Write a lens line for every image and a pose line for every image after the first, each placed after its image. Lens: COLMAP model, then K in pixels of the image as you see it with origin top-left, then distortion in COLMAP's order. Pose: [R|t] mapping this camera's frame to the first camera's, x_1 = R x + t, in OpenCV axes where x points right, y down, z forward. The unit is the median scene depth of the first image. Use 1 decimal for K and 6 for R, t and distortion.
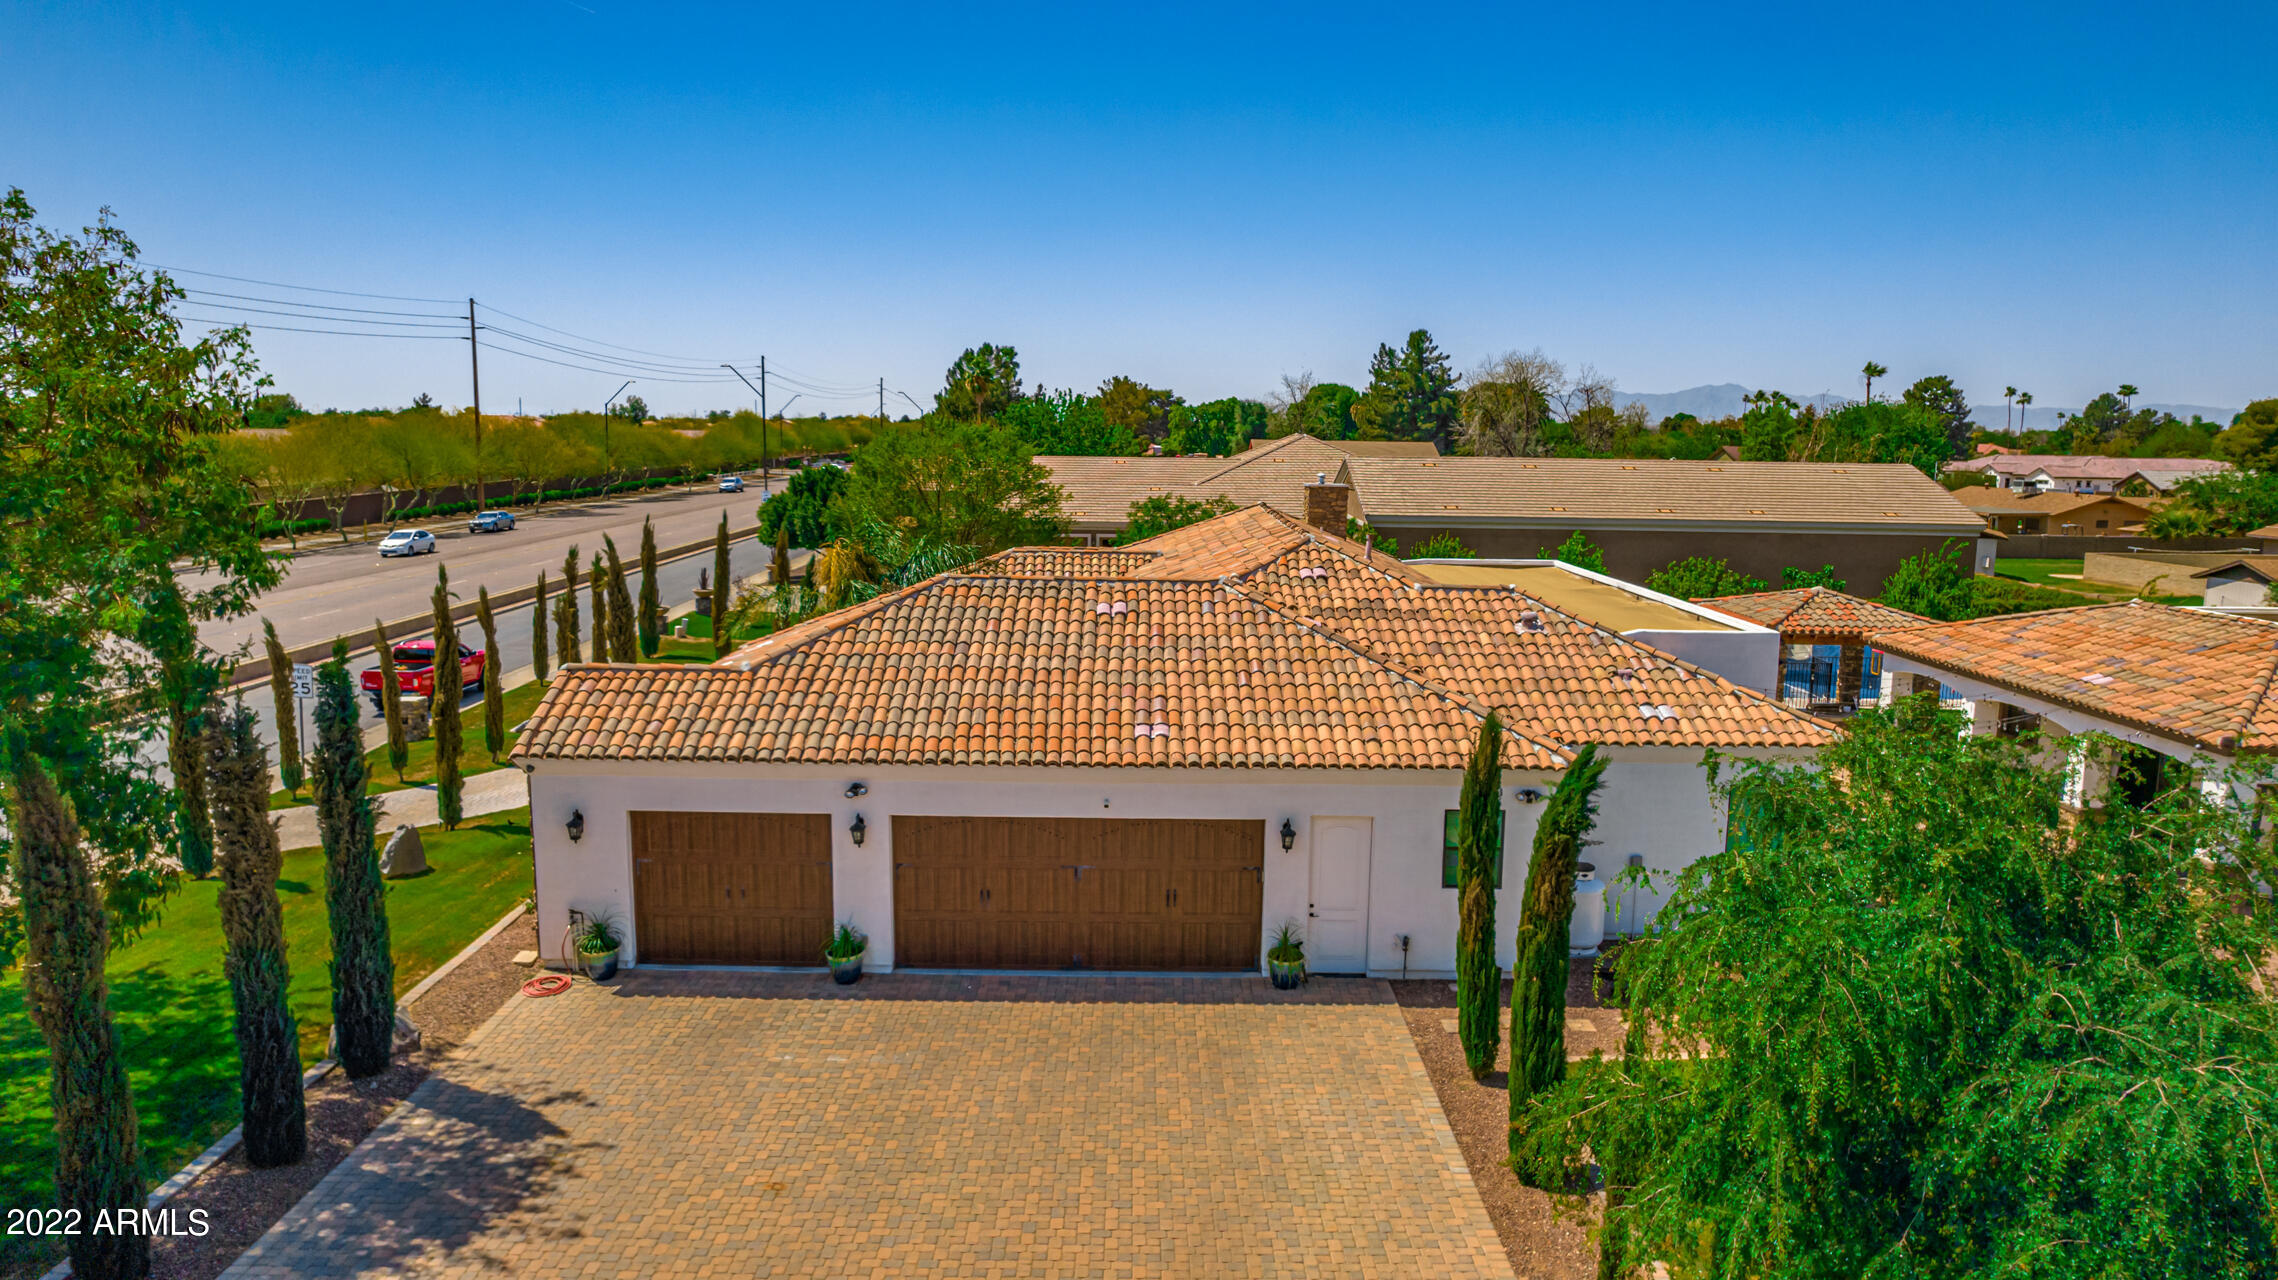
lens RADIAL K [[1477.0, 0, 1139.0], [0, 1477.0, 640.0], [0, 0, 1]] dist [-0.075265, 0.071406]
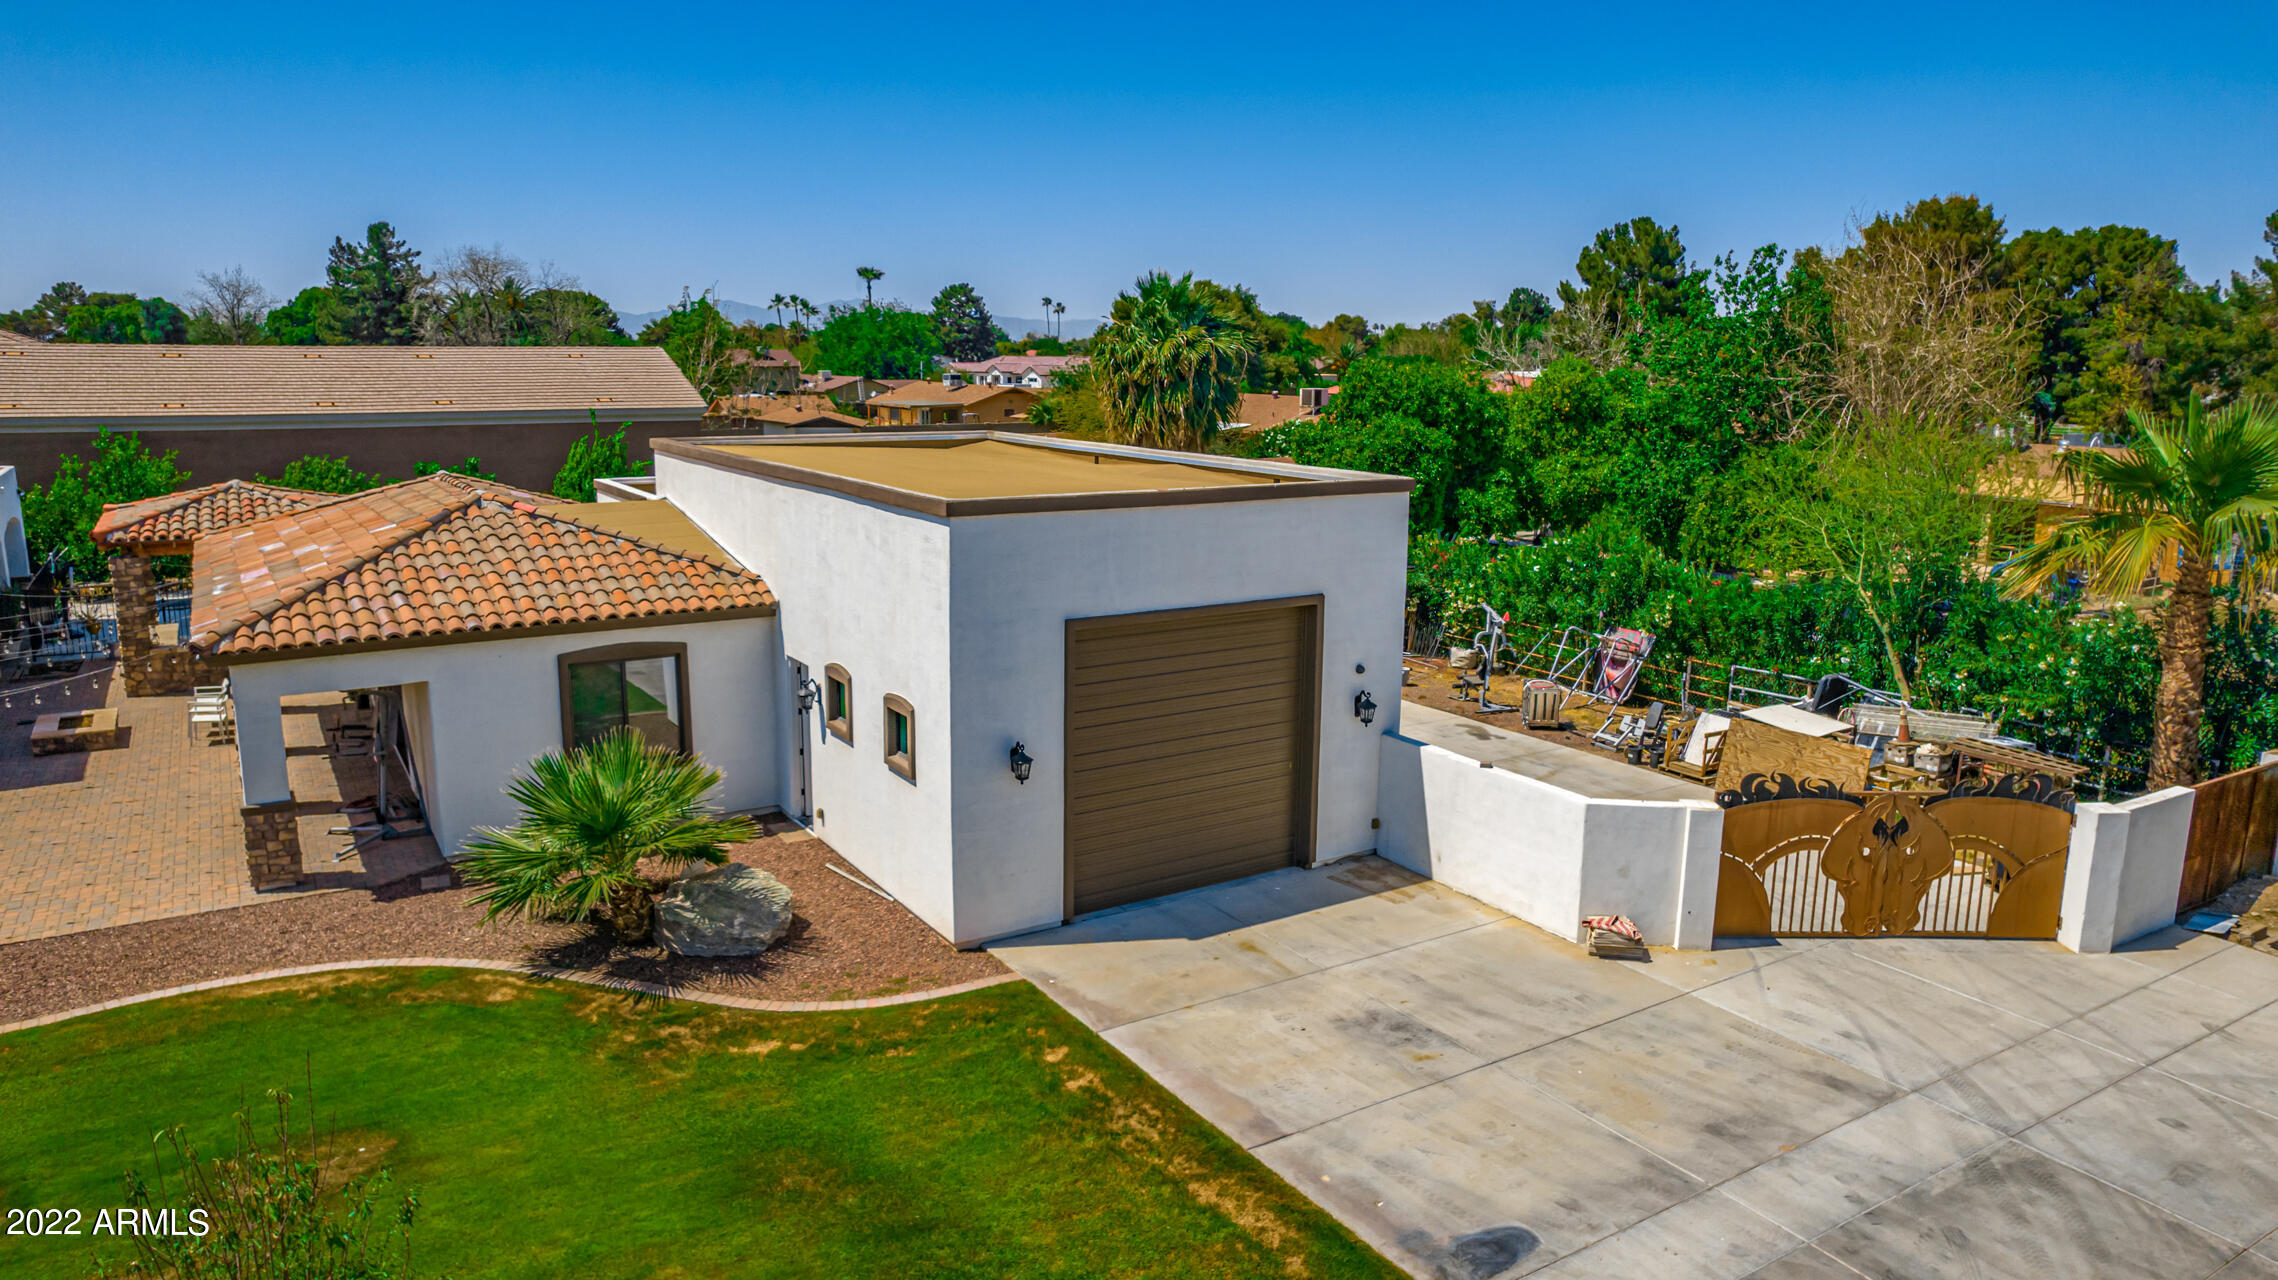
lens RADIAL K [[1474.9, 0, 1142.7], [0, 1474.9, 629.3], [0, 0, 1]] dist [-0.079125, 0.072747]
pose [[0.843806, -0.103238, 0.526624, 0.315174], [0.076848, 0.994453, 0.071817, 0.017730], [-0.531117, -0.020130, 0.847059, 0.041867]]
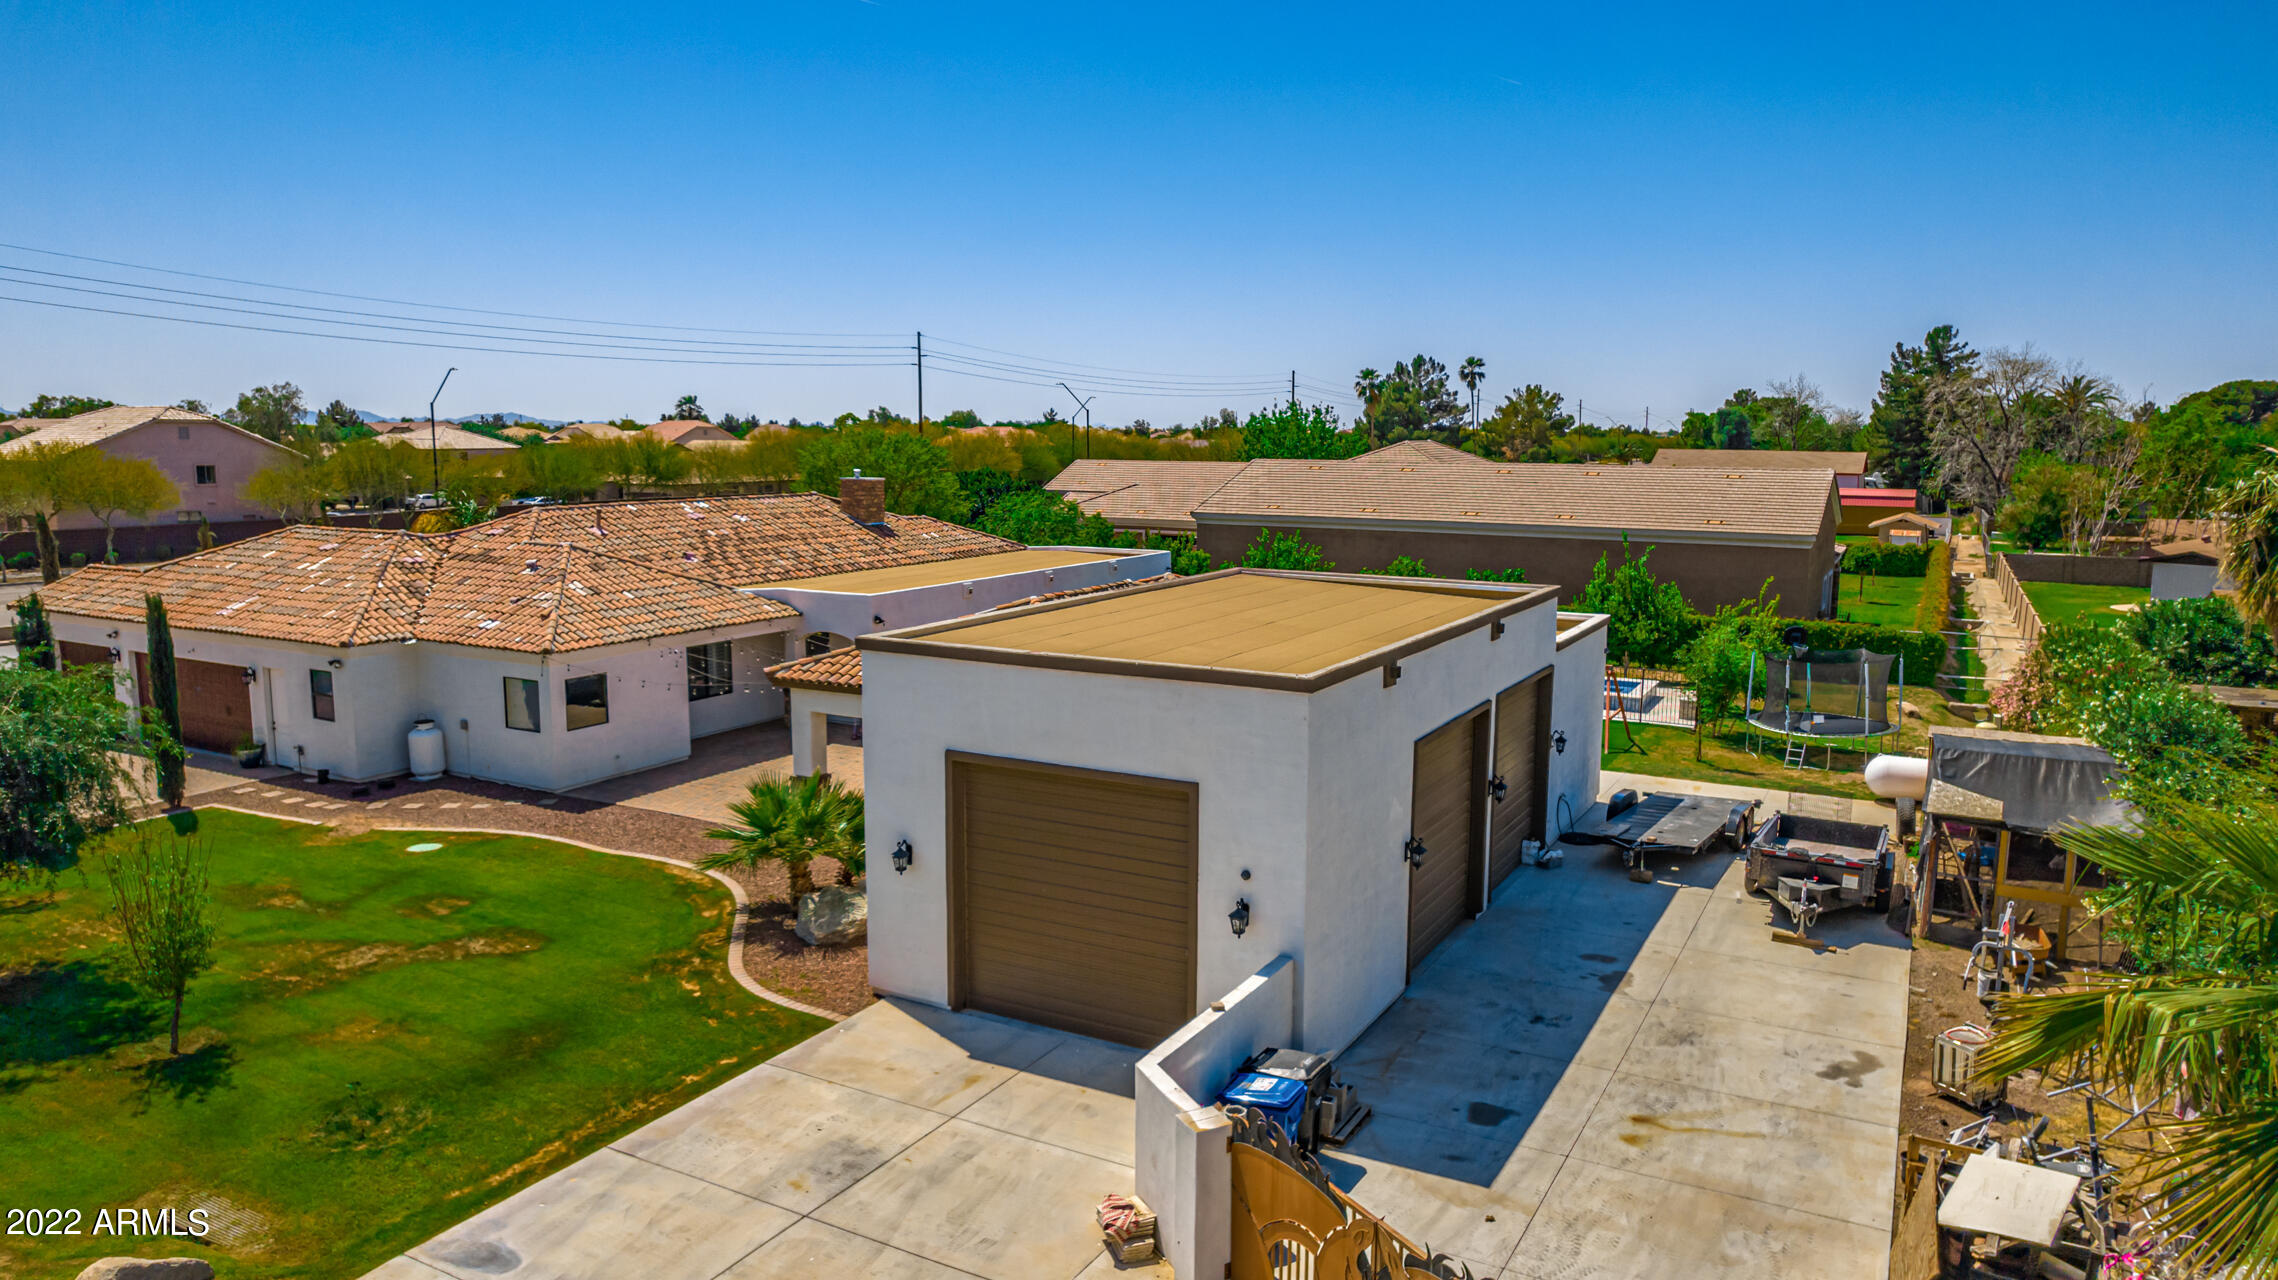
lens RADIAL K [[1477.0, 0, 1139.0], [0, 1477.0, 640.0], [0, 0, 1]] dist [-0.075265, 0.071406]
pose [[0.873935, 0.061519, -0.482134, 0.672706], [-0.065083, 0.997836, 0.009350, 0.003256], [0.481666, 0.023207, 0.876048, 0.015164]]
